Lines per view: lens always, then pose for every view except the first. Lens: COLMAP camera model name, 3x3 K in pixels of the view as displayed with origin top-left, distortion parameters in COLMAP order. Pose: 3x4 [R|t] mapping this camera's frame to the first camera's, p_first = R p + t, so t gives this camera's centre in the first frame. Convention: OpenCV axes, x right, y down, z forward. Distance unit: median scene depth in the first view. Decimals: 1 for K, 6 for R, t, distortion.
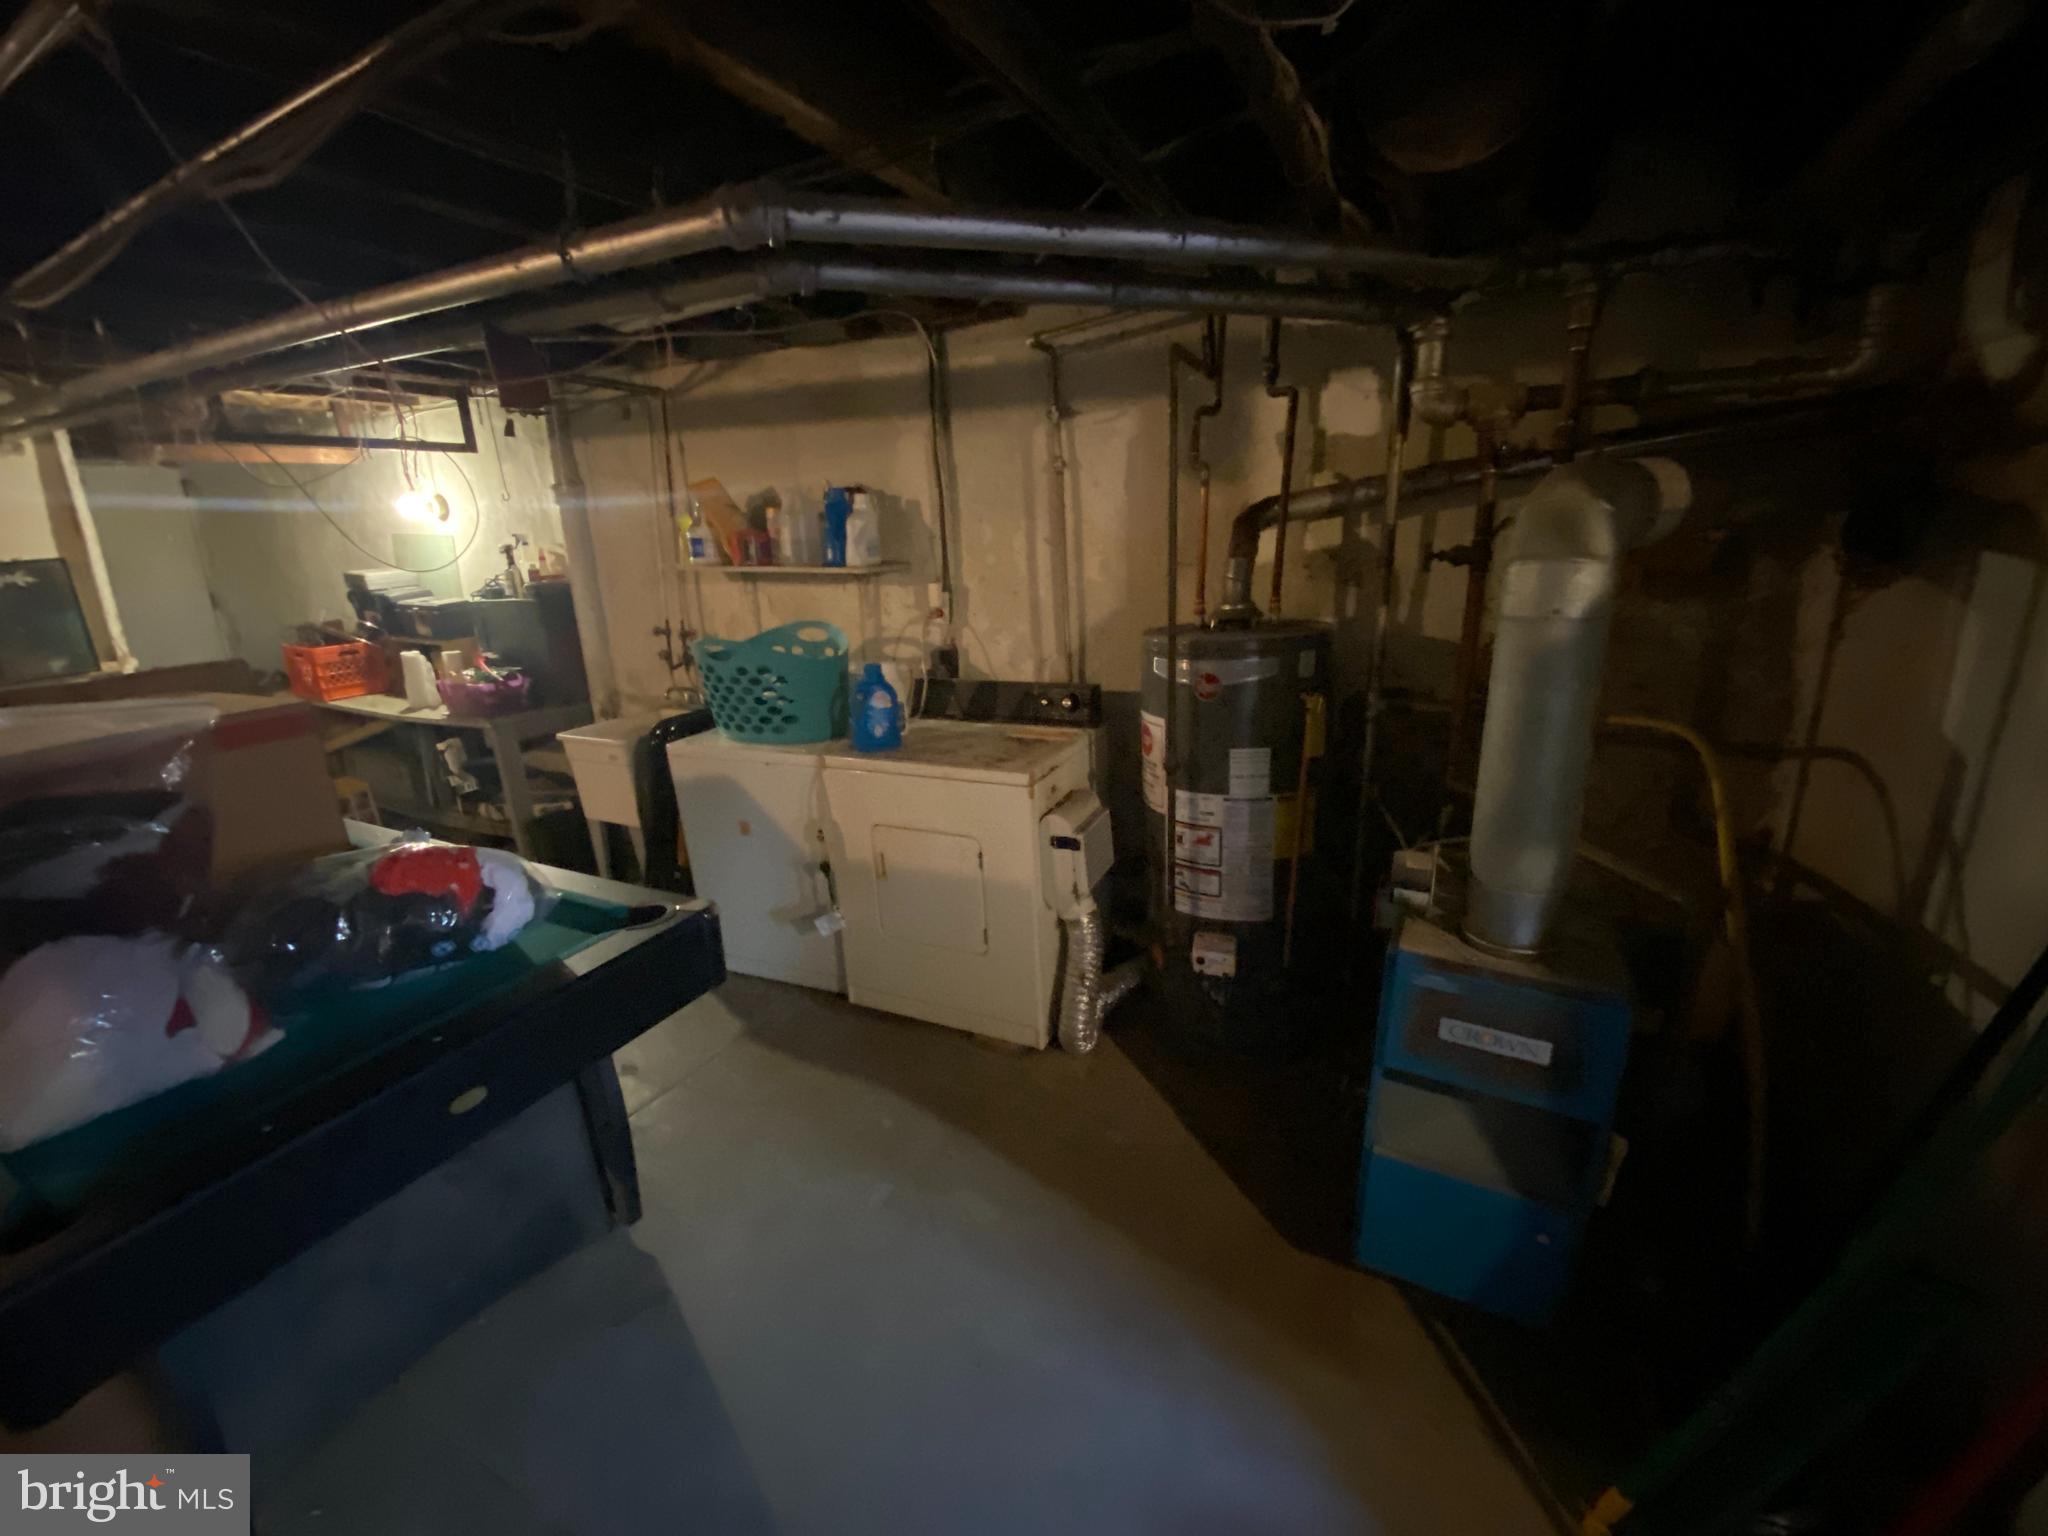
lens RADIAL K [[811.2, 0, 1031.0], [0, 811.2, 773.1], [0, 0, 1]] dist [0.001403, -0.017338]
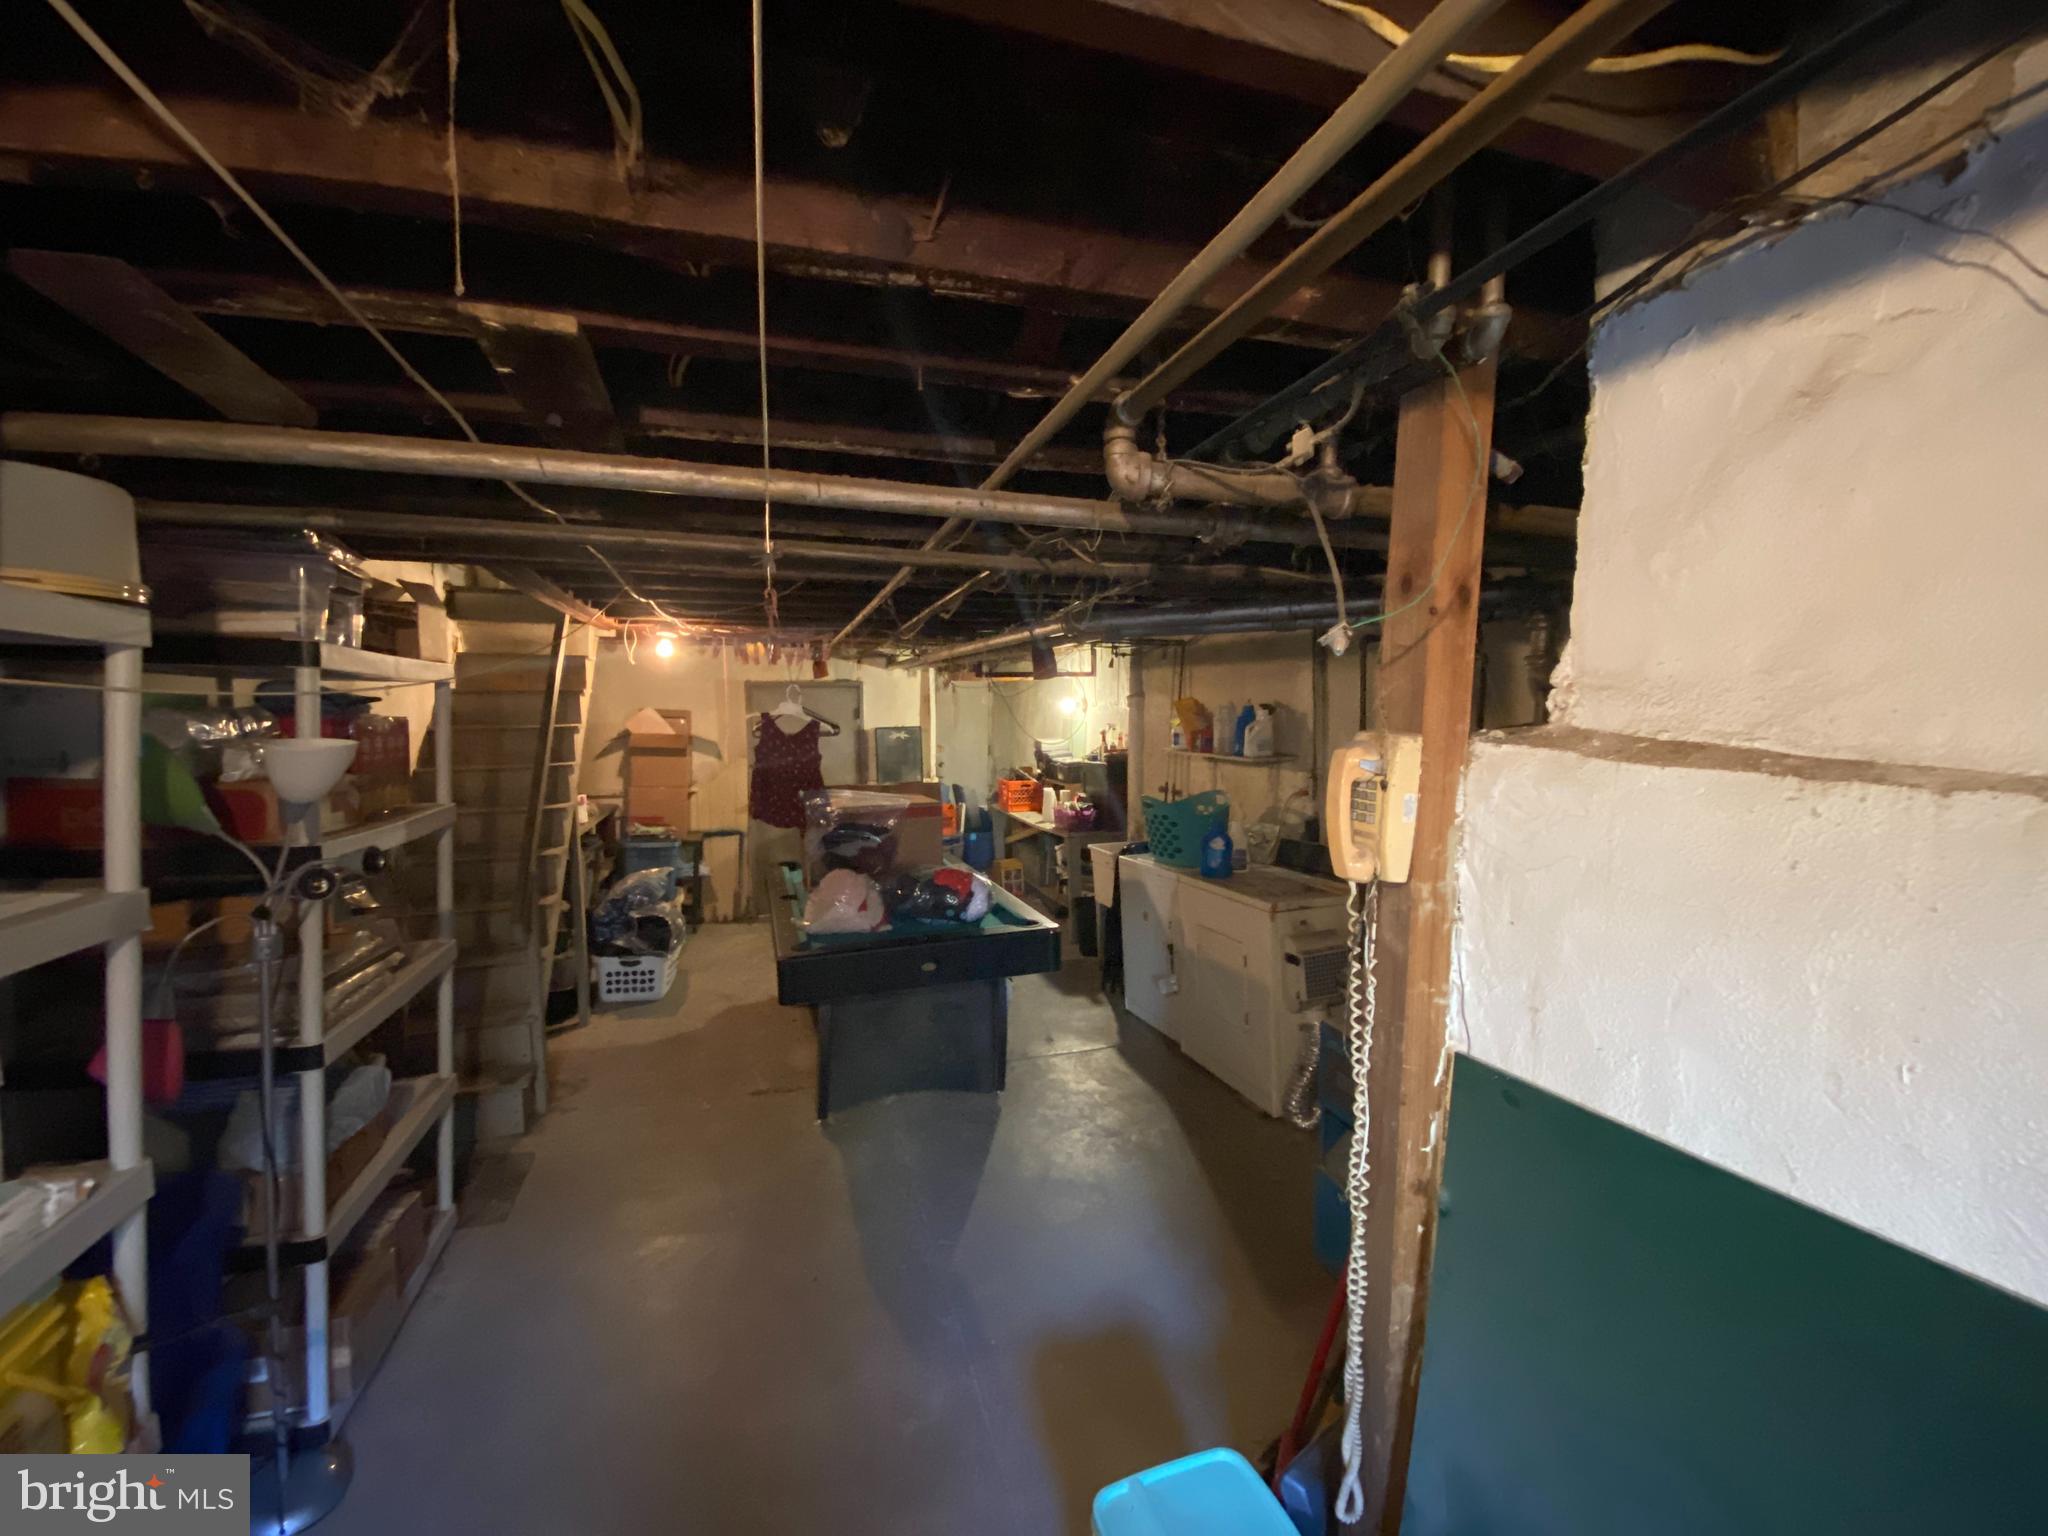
lens RADIAL K [[820.4, 0, 1014.8], [0, 820.4, 771.6], [0, 0, 1]] dist [0.019581, -0.019883]
pose [[0.679936, 0.068012, -0.730111, 0.539308], [-0.213366, 0.970956, -0.108256, 0.020289], [0.701543, 0.229388, 0.674699, -0.269712]]
